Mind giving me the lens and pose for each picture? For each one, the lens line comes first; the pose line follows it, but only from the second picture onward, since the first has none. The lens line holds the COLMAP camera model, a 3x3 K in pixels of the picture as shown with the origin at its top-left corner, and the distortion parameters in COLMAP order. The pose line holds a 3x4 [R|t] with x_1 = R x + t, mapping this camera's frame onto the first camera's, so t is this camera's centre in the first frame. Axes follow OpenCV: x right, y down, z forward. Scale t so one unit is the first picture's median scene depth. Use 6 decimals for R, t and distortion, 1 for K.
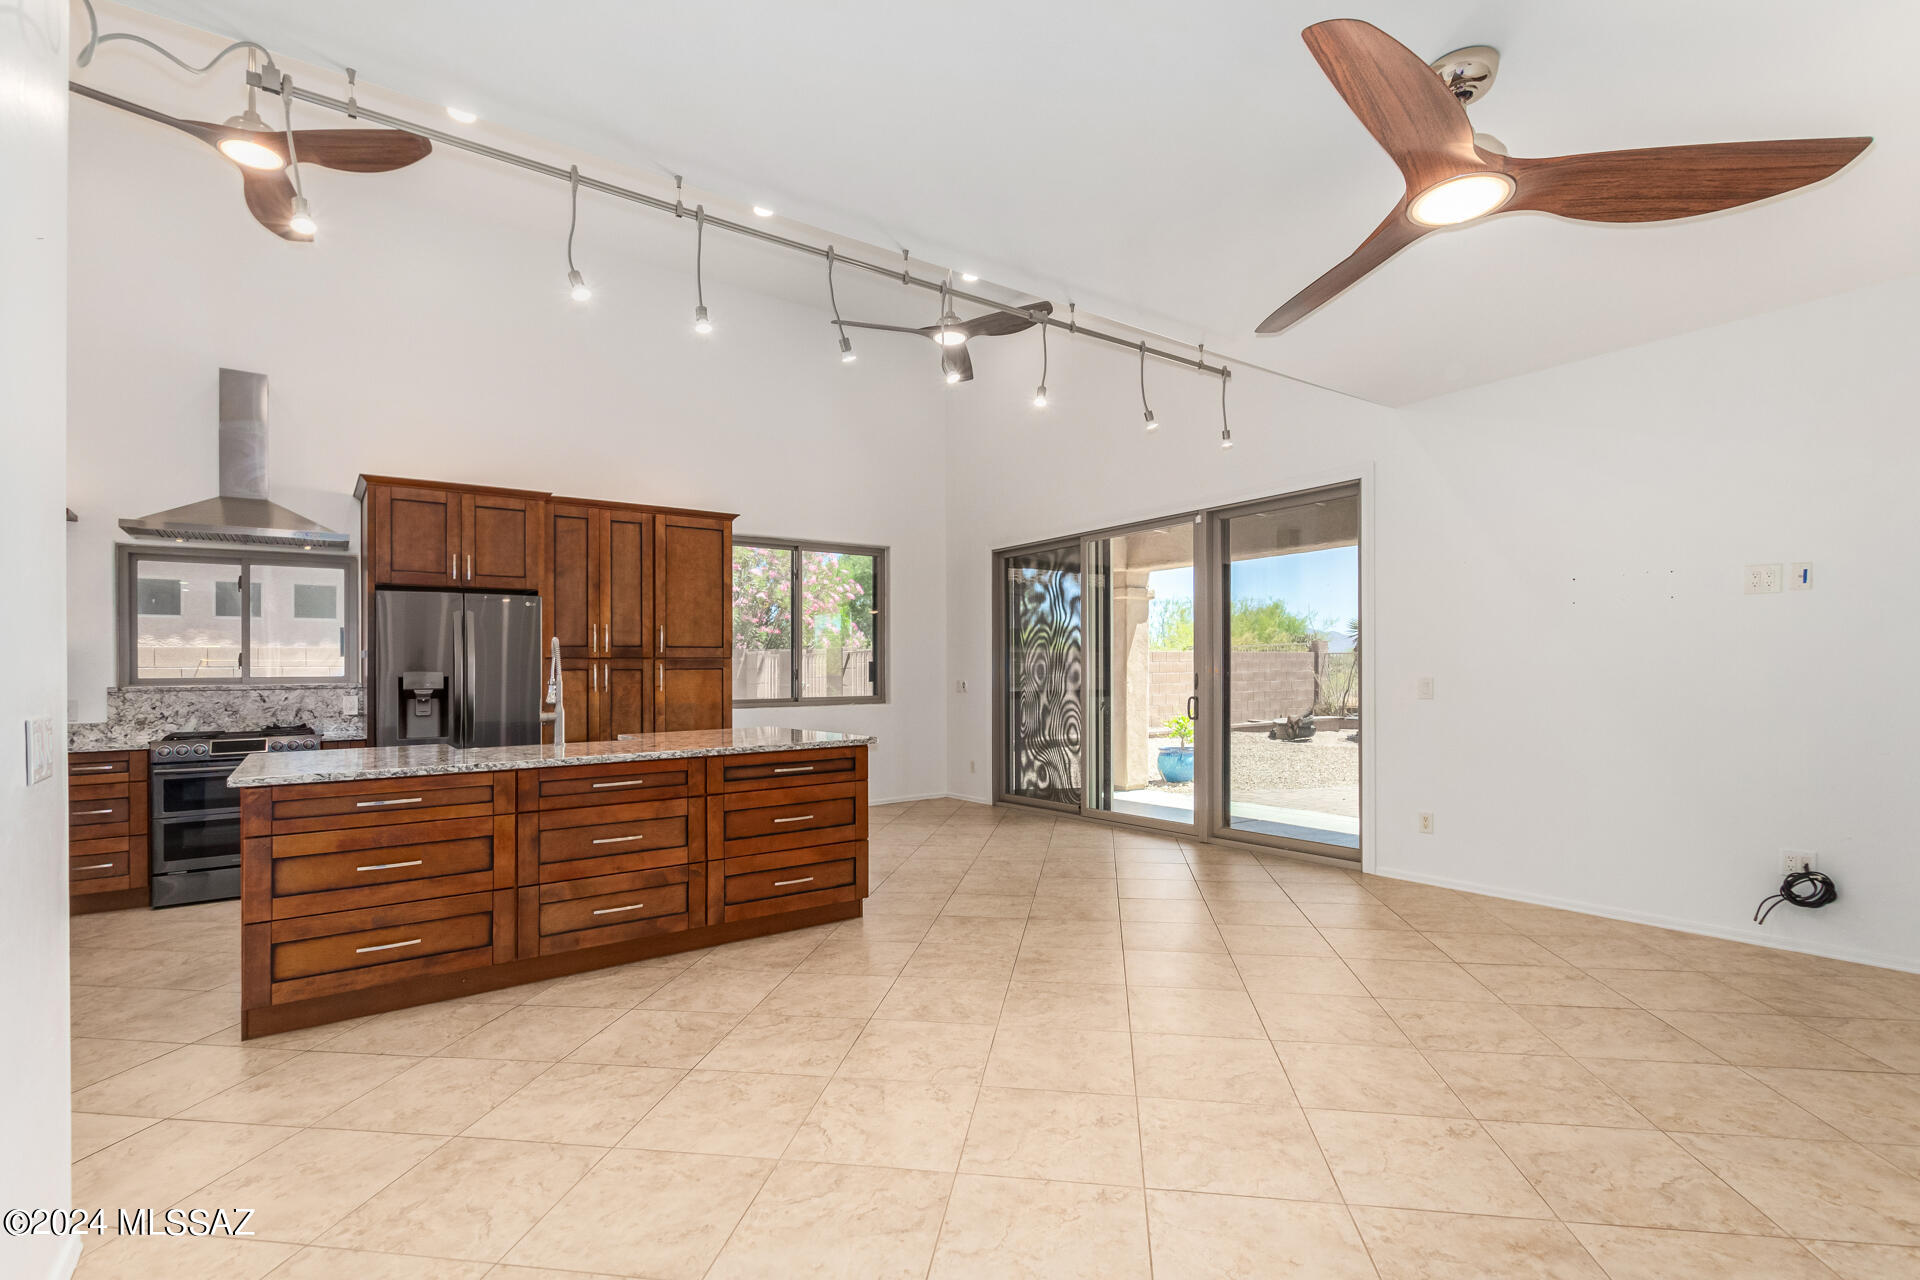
lens RADIAL K [[888.4, 0, 962.7], [0, 888.4, 665.8], [0, 0, 1]] dist [0.010080, -0.002368]
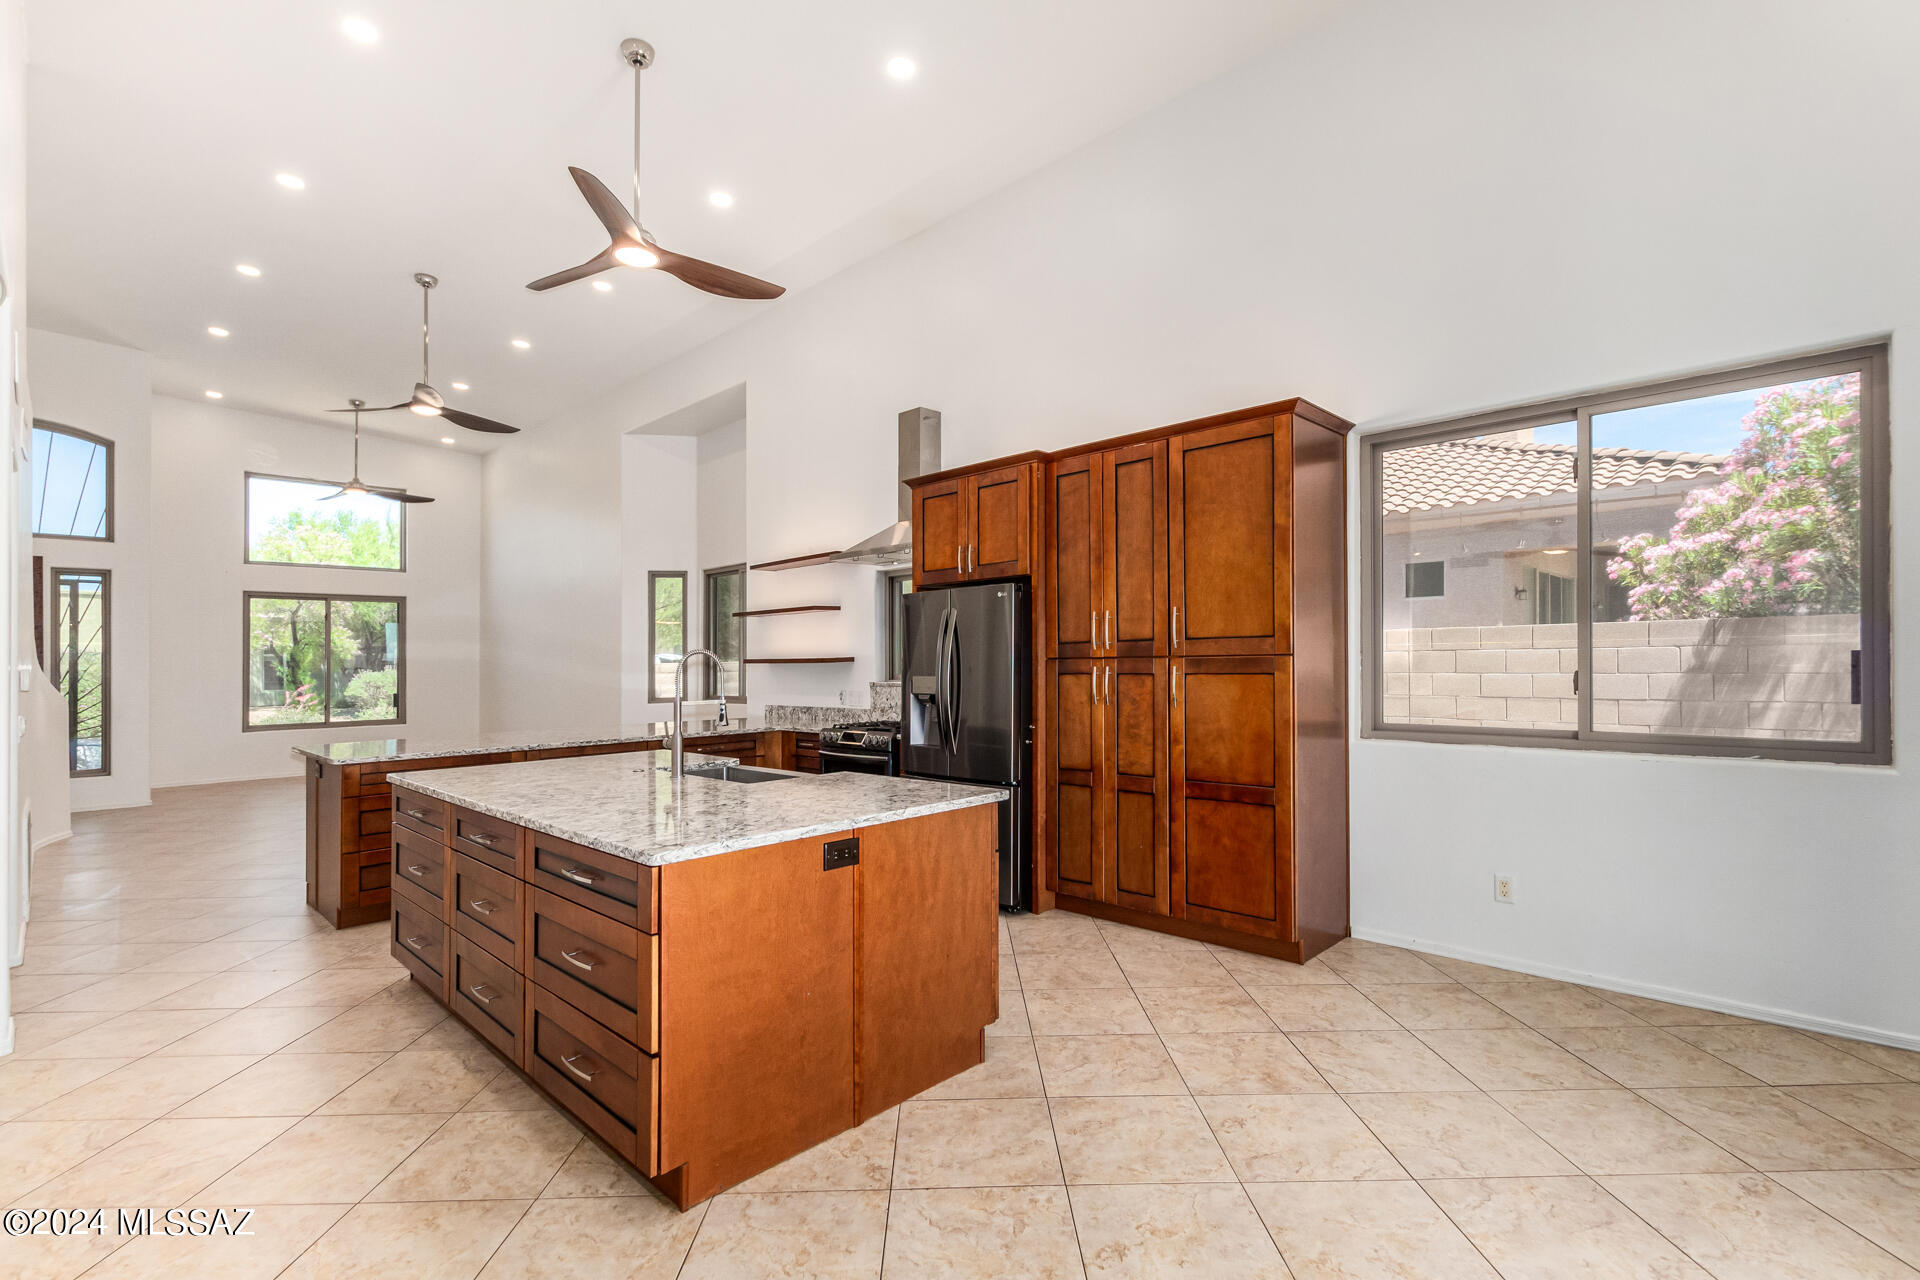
lens RADIAL K [[888.4, 0, 960.9], [0, 888.4, 638.2], [0, 0, 1]] dist [0.010080, -0.002368]
pose [[0.164021, -0.015521, -0.986335, 0.329178], [0.020557, 0.999713, -0.012313, -0.020720], [0.986243, -0.018256, 0.164293, 0.876097]]
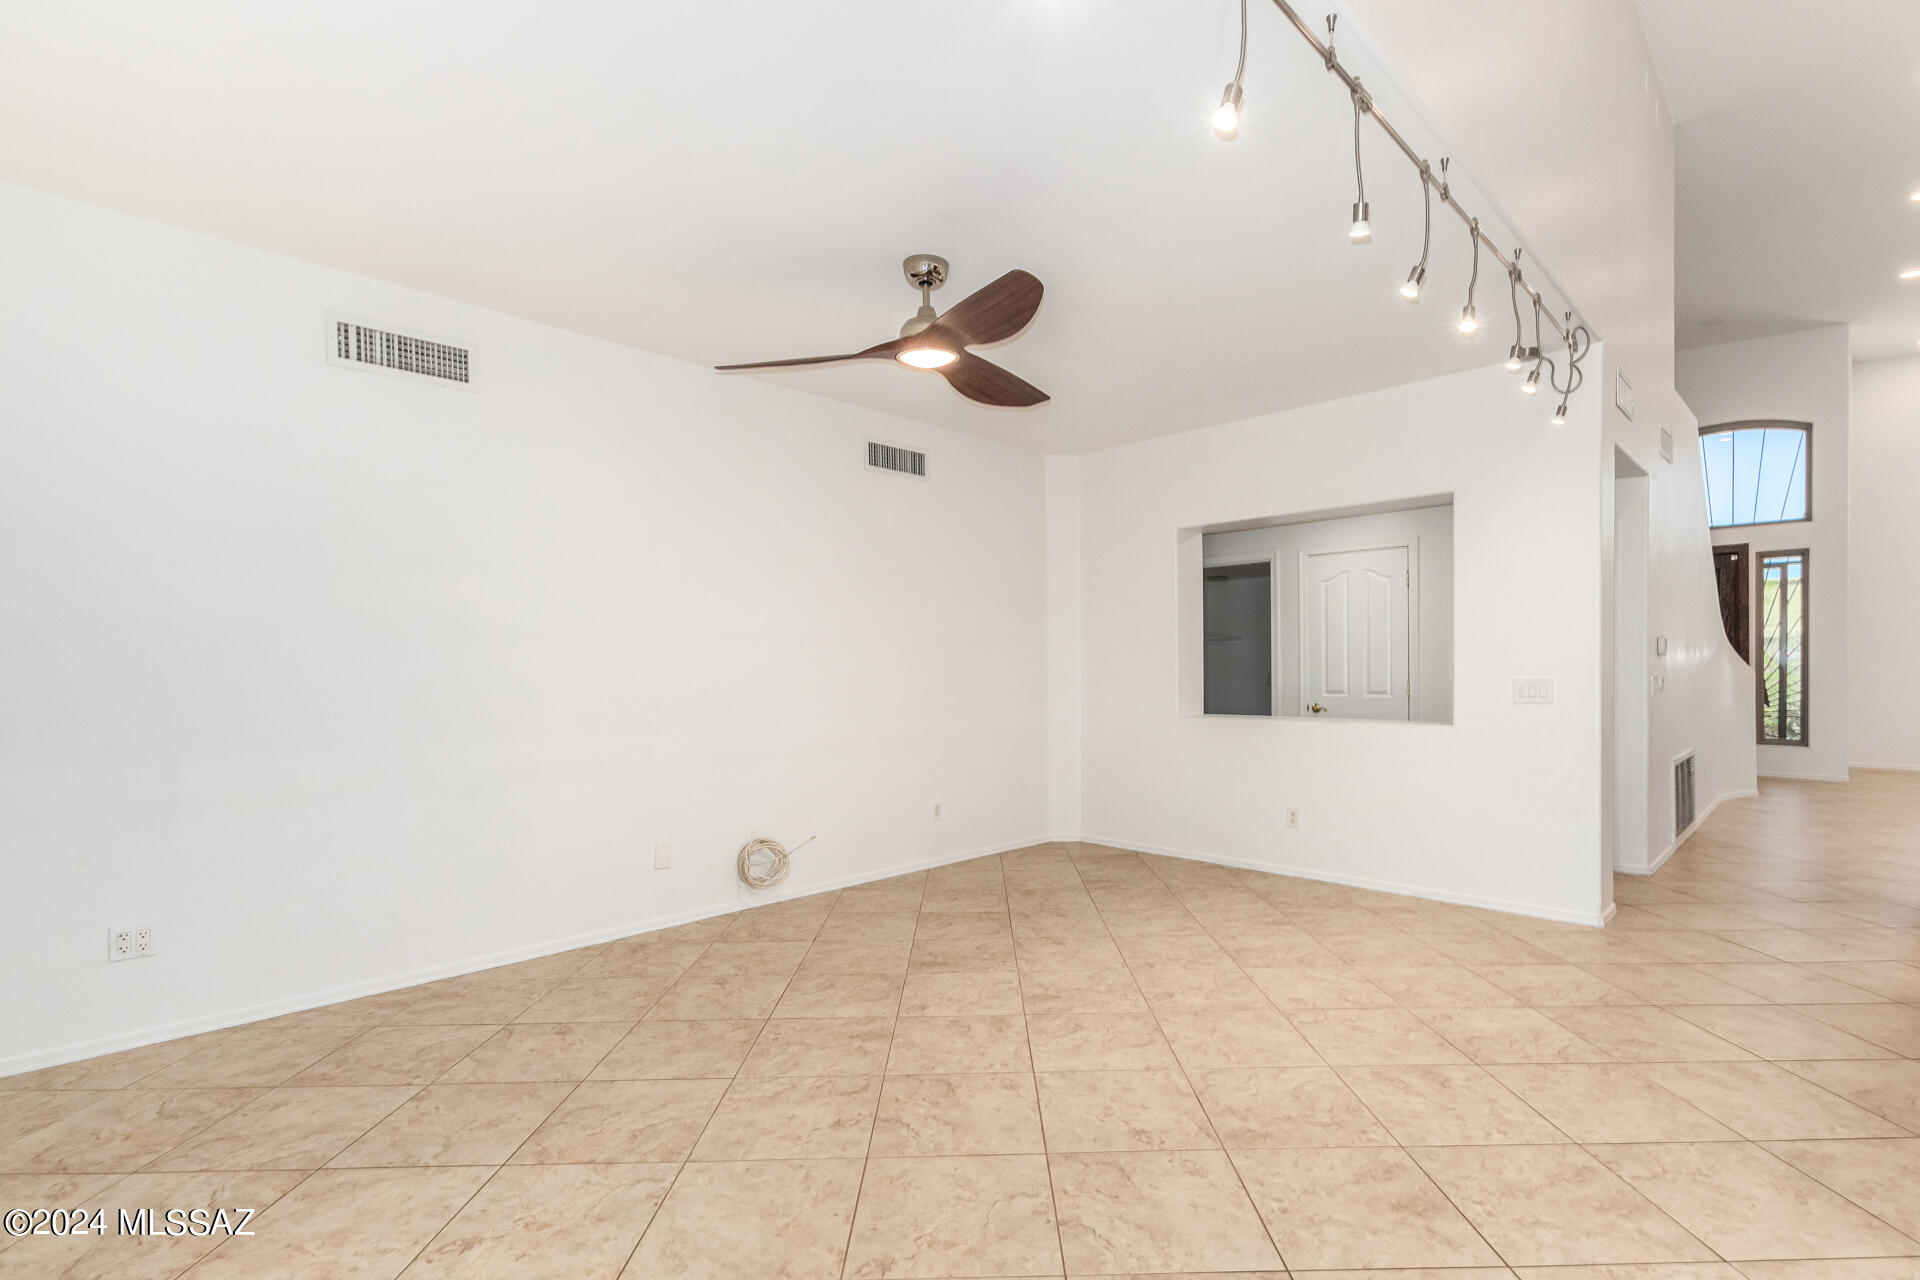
lens RADIAL K [[888.4, 0, 972.4], [0, 888.4, 643.6], [0, 0, 1]] dist [0.010080, -0.002368]
pose [[-0.985970, 0.014453, -0.166296, 0.297199], [0.019882, 0.999321, -0.031028, 0.003063], [0.165735, -0.033899, -0.985588, 1.019421]]
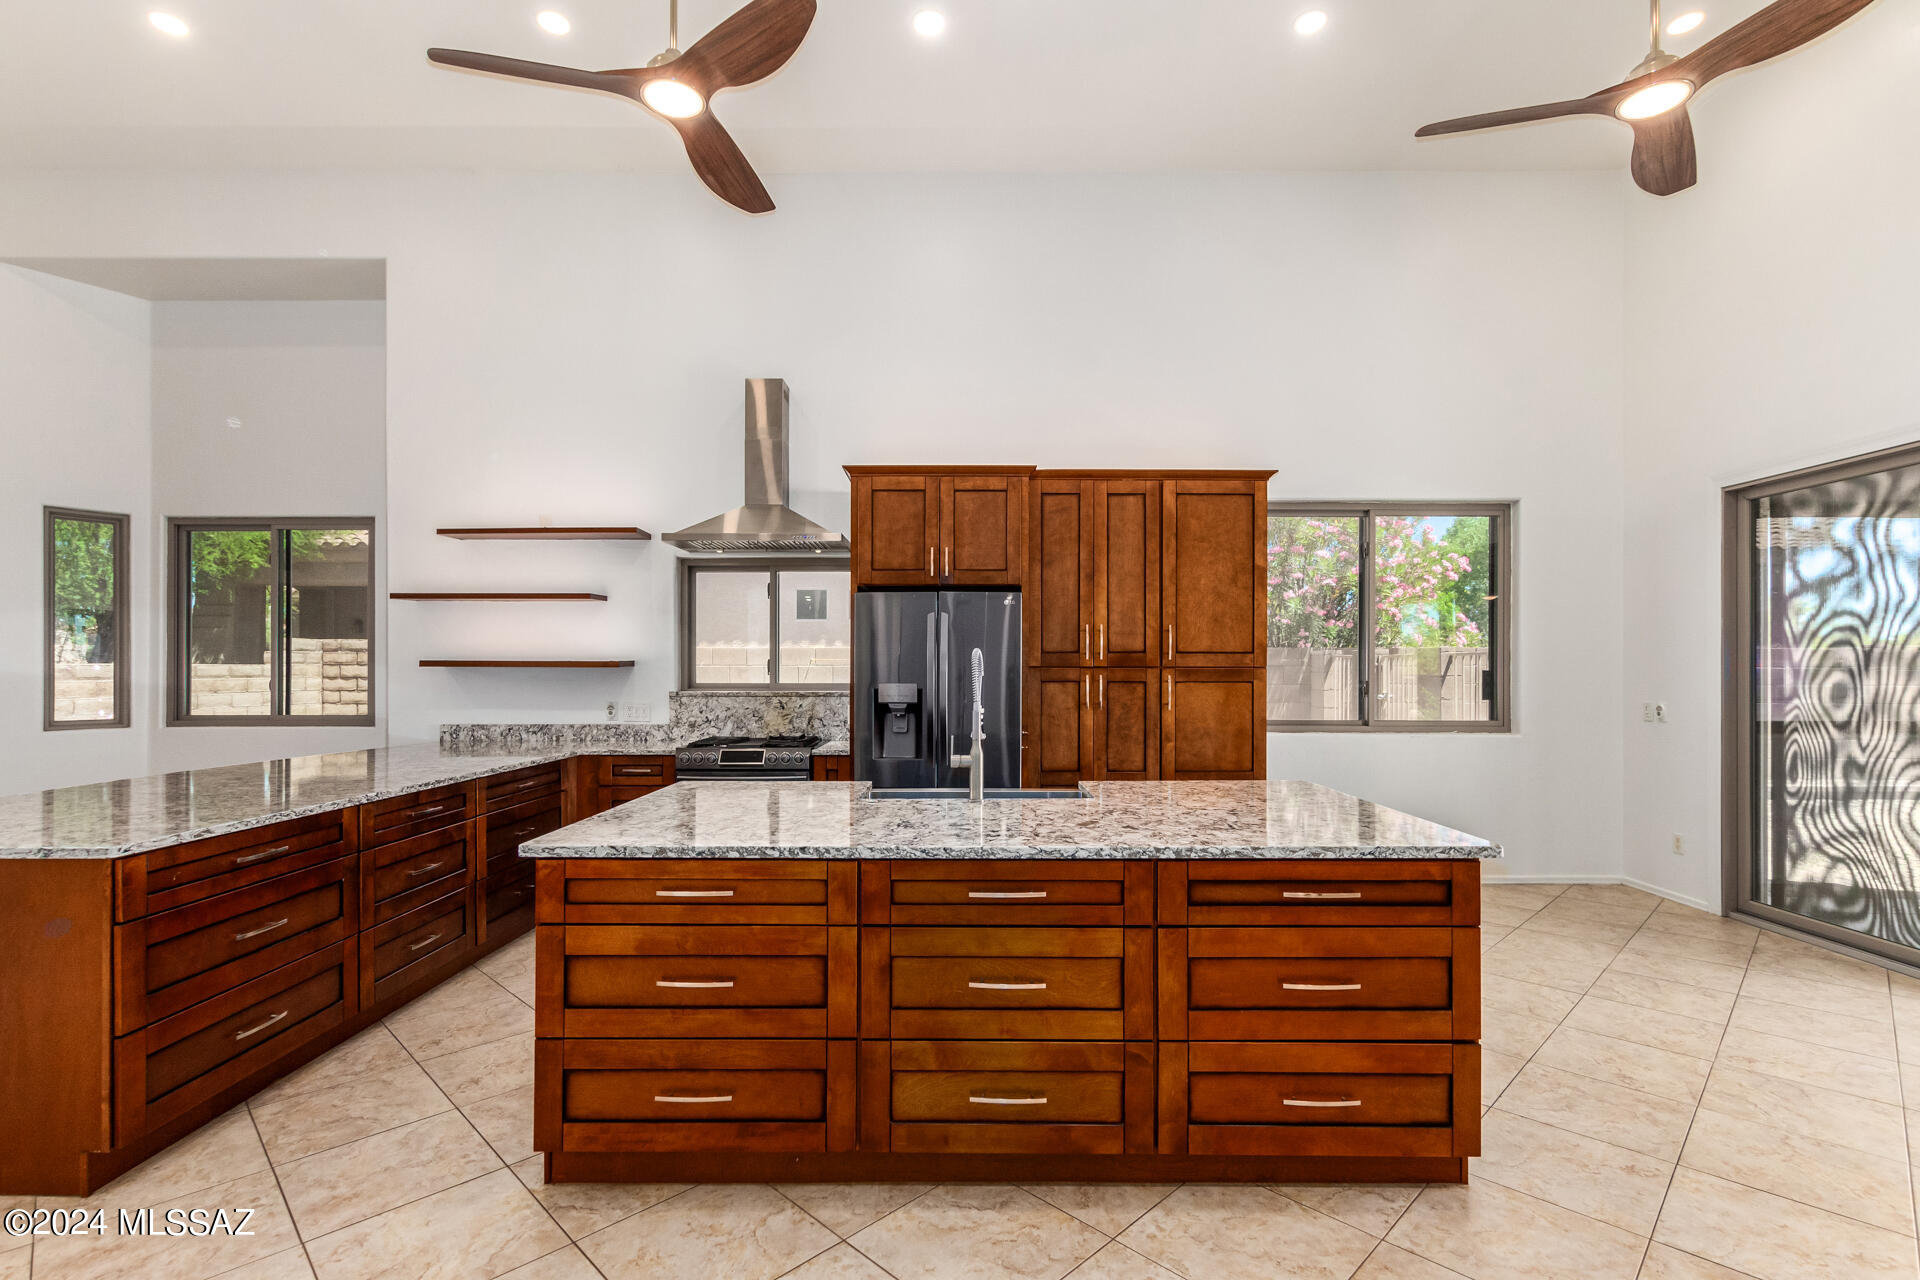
lens RADIAL K [[888.4, 0, 962.1], [0, 888.4, 654.7], [0, 0, 1]] dist [0.010080, -0.002368]
pose [[0.806205, 0.005191, -0.591613, -0.035295], [-0.007086, 0.999975, -0.000883, -0.020799], [0.591594, 0.004904, 0.806221, 0.327768]]
